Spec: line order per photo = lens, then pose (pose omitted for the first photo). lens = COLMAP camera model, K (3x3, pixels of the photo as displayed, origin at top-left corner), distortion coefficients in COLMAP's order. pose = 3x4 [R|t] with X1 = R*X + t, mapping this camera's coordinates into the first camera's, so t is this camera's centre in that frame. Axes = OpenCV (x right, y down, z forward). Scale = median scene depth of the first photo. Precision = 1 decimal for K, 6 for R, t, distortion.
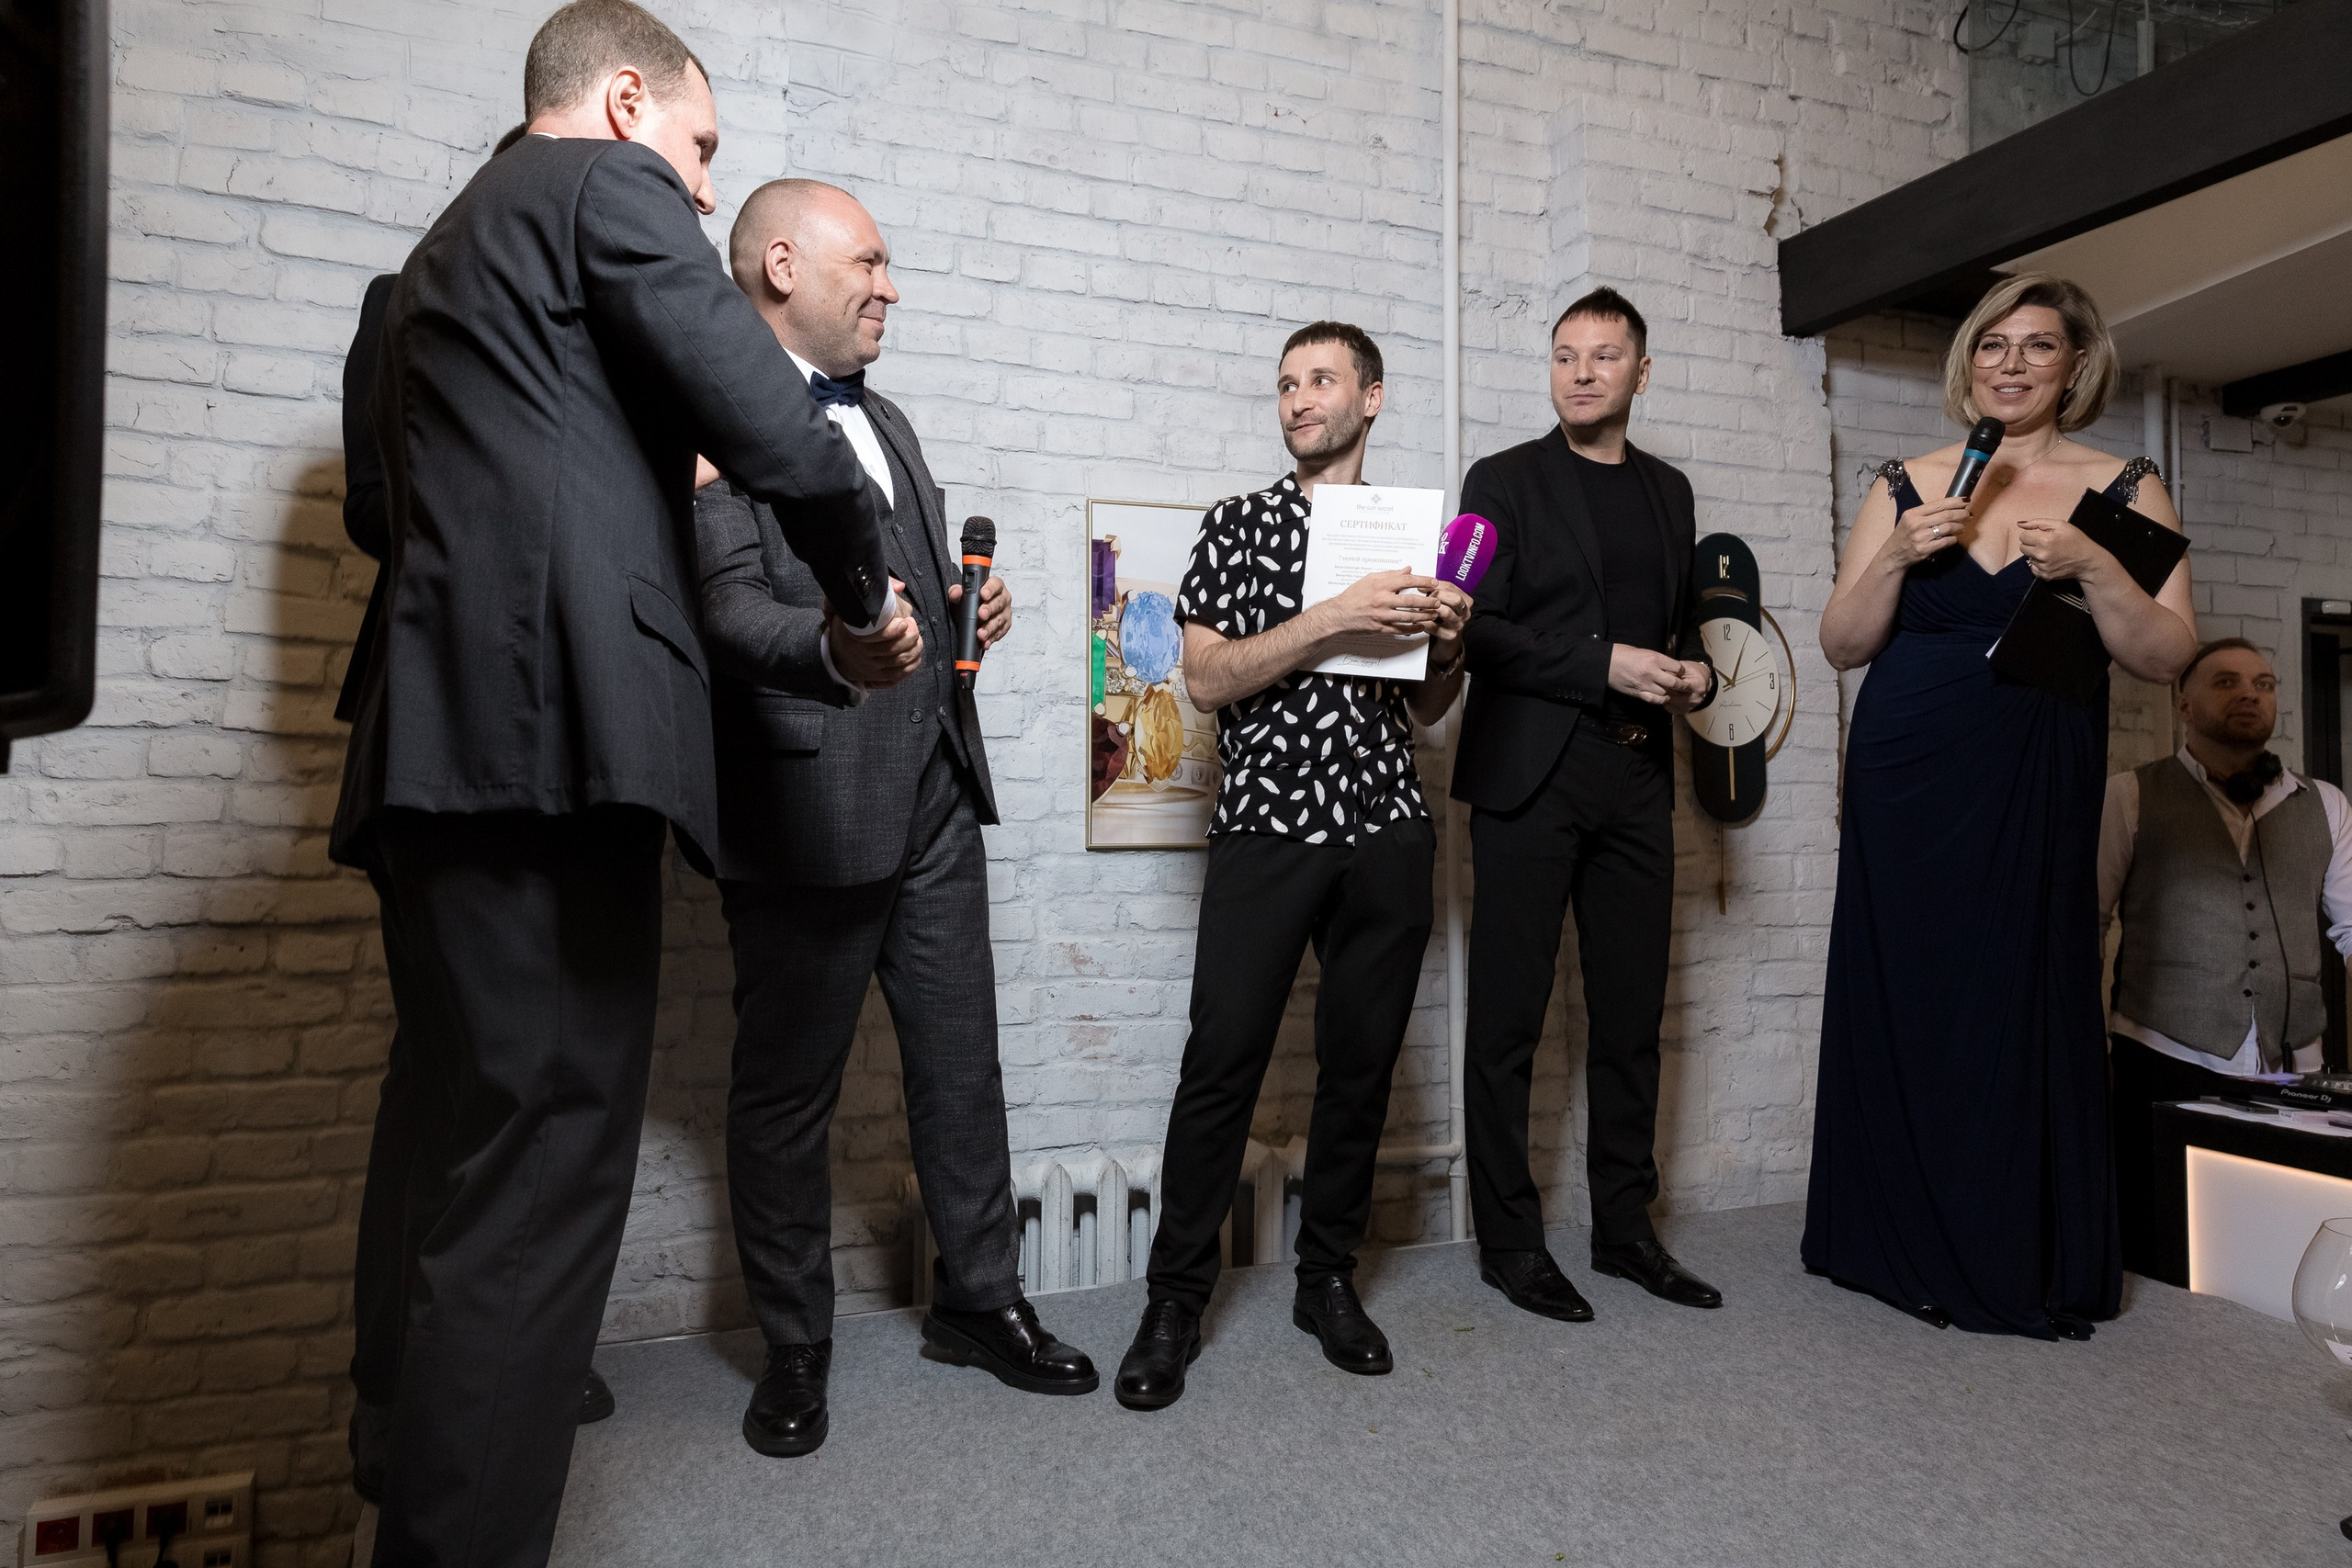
lens RADIAL K [[1561.2, 0, 1169.5], [0, 1561.2, 769.2], [0, 0, 1]] dist [0.006059, 0.000920]
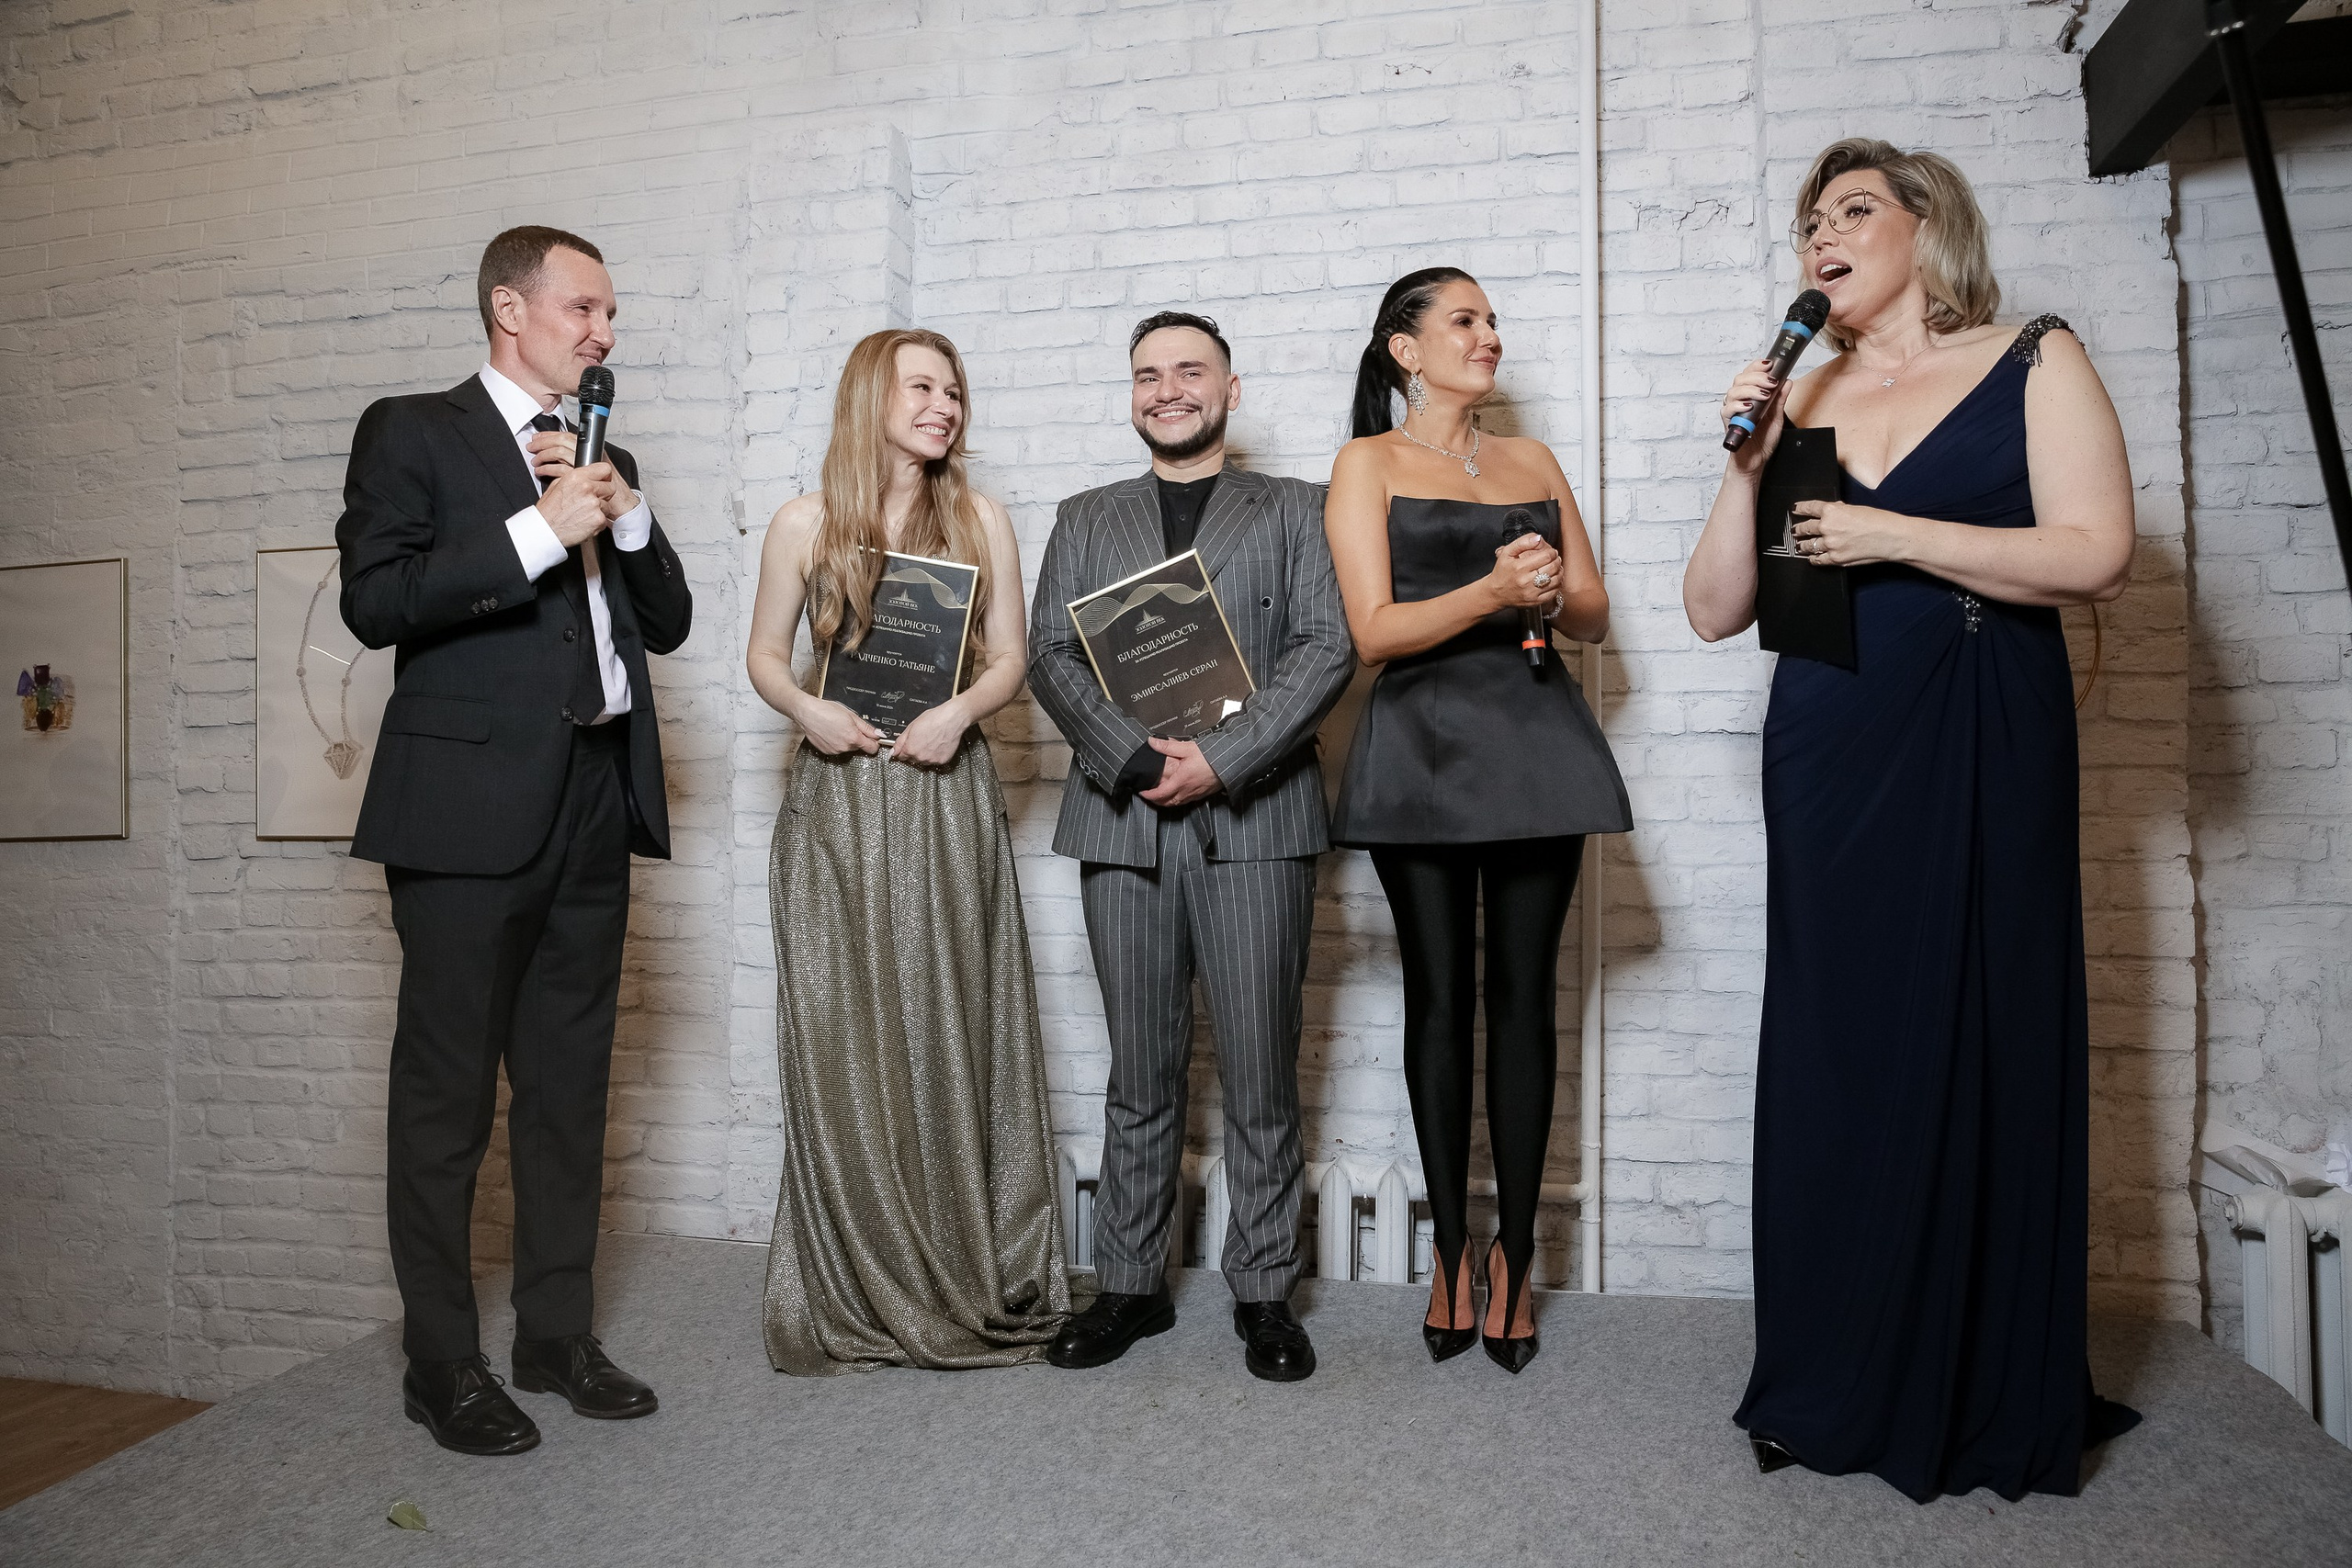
lens RADIAL K [[1601.2, 0, 1170.8], [0, 1601.2, 769.3], [0, 0, 1]] dist [-0.110587, 0.081902]
pose [[0.819089, -0.016060, -0.573442, 0.529199], [0.024618, 0.999671, 0.007168, -0.007484], [0.573139, -0.019988, 0.819215, 0.144009]]
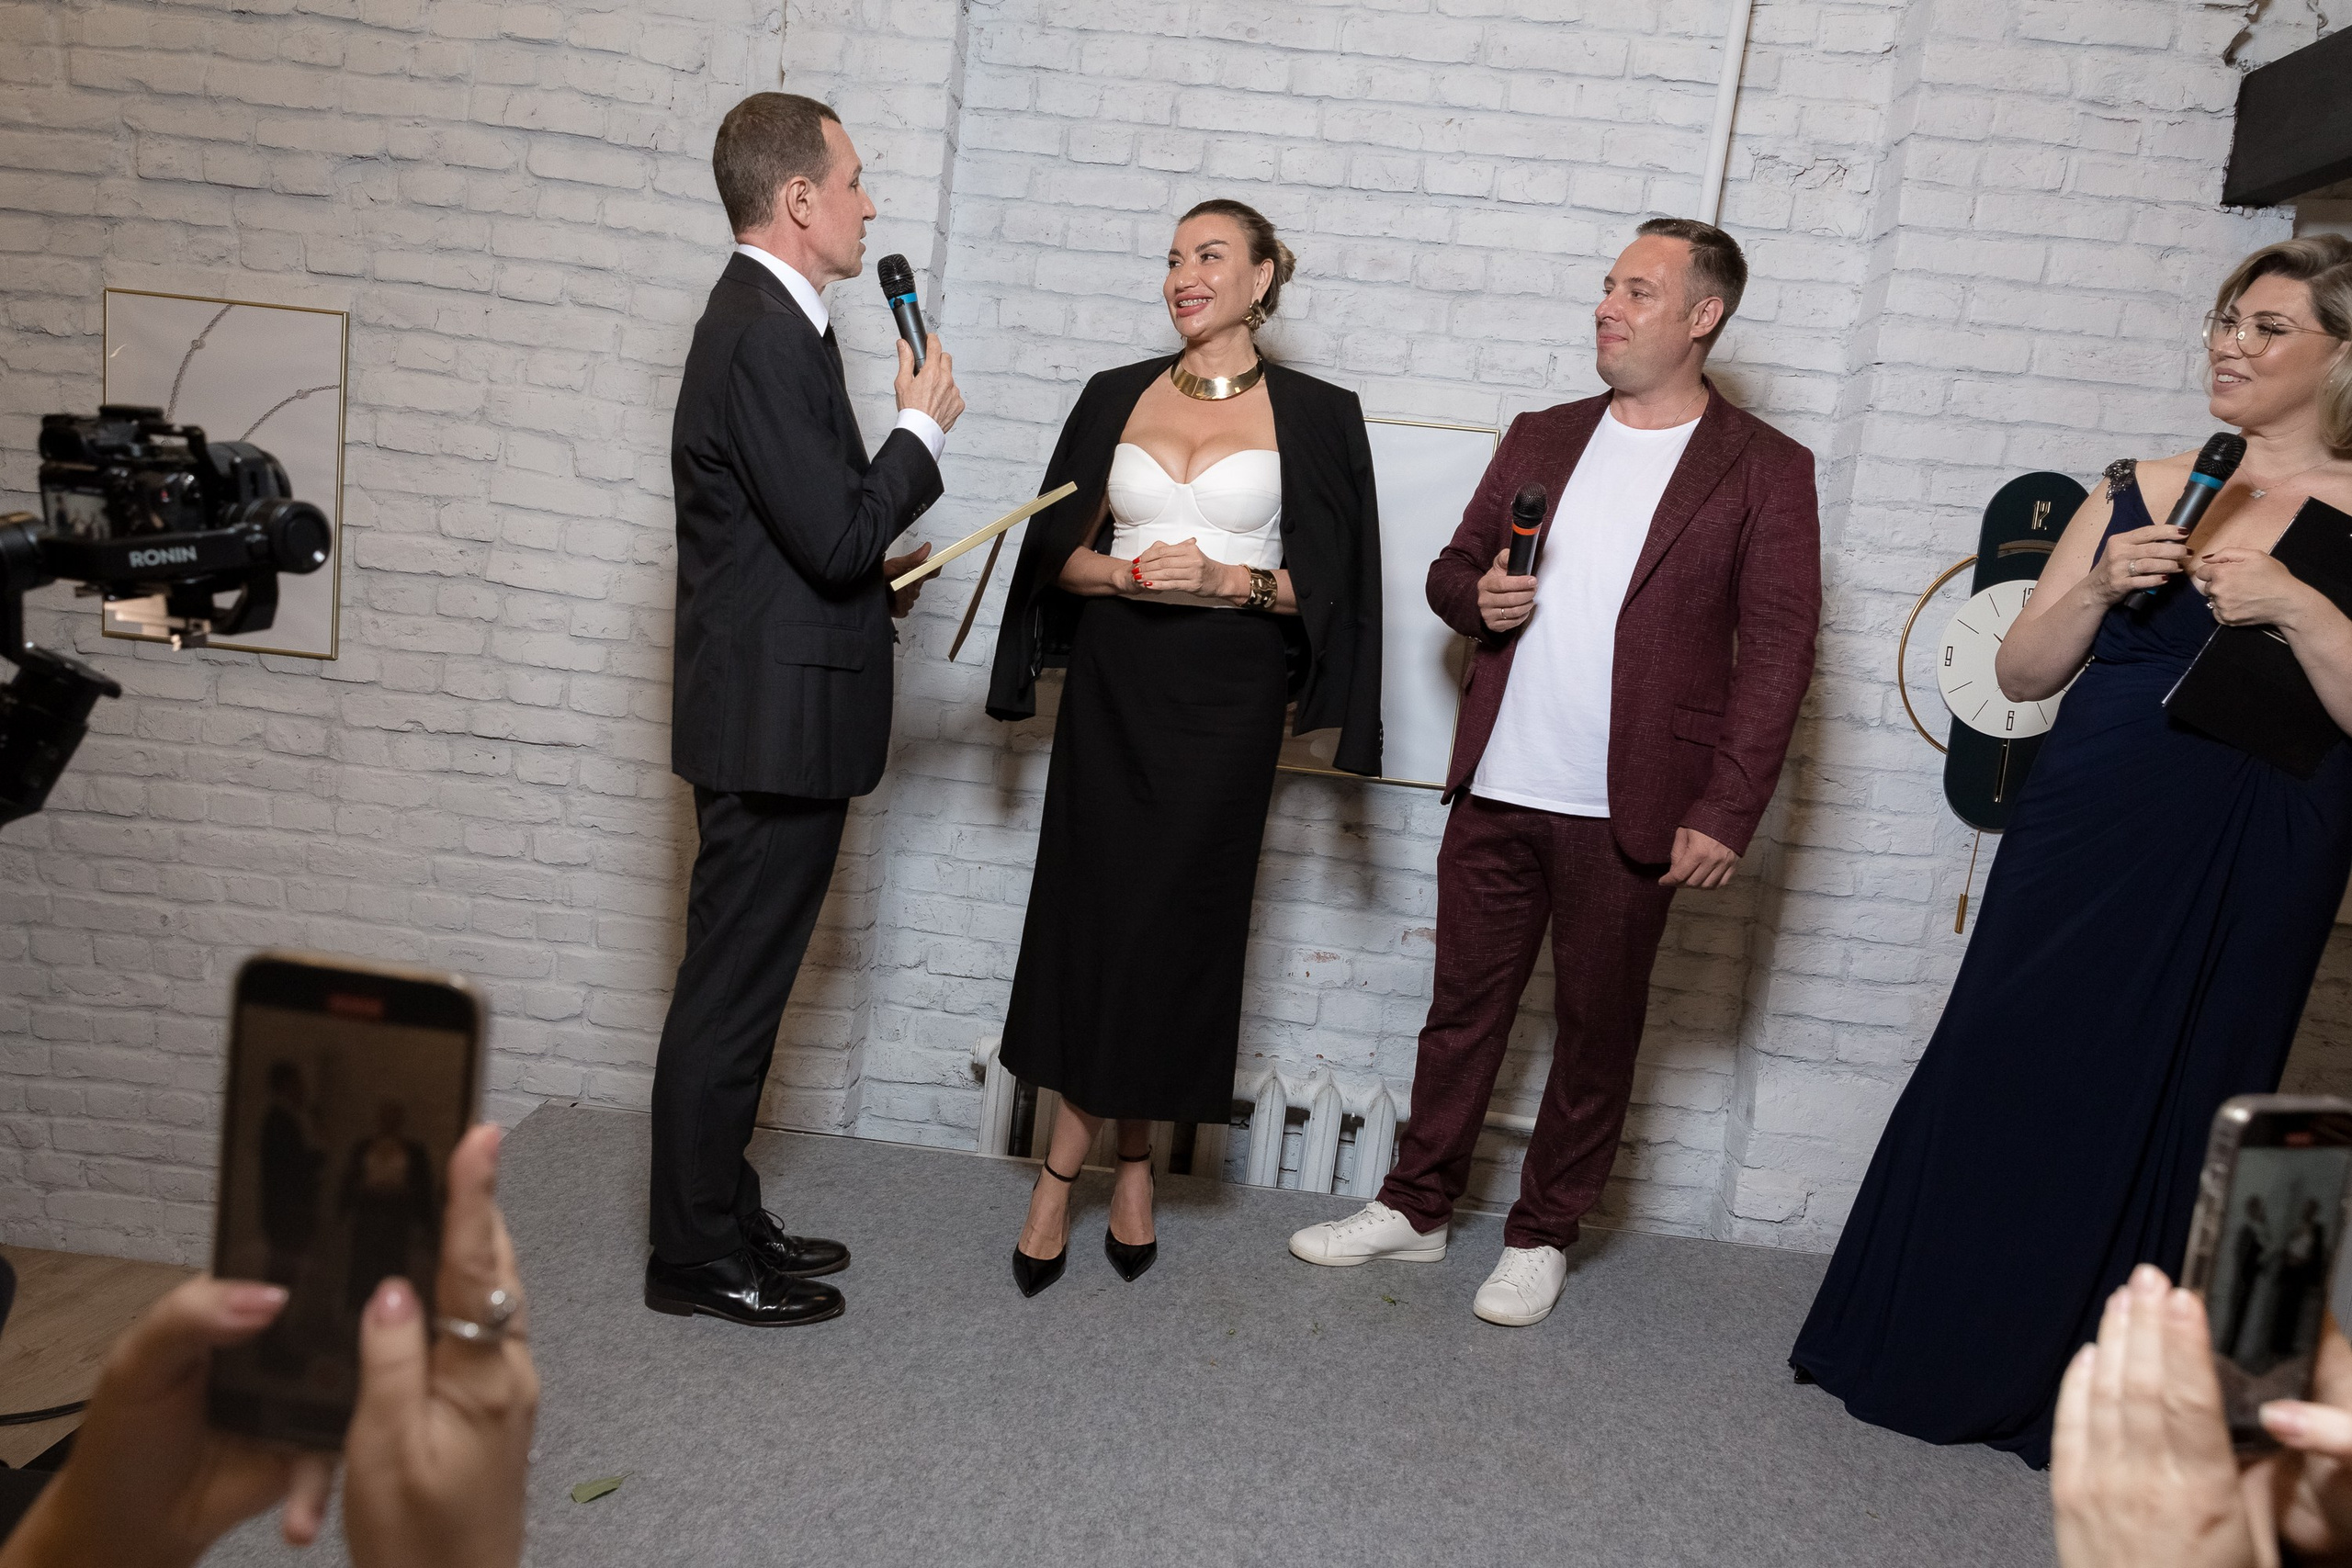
lens RADIAL K [[1691.9, 0, 1077.3], [0, 1691.9, 832.9], [0, 0, 1]] dist [0.004712, 0.003930]
pose [[0.895504, 0.158532, -0.415861, 0.334981], [-0.086976, 0.978728, 0.185813, -0.099181], [0.436472, -0.130226, 0.890243, -0.017389]]
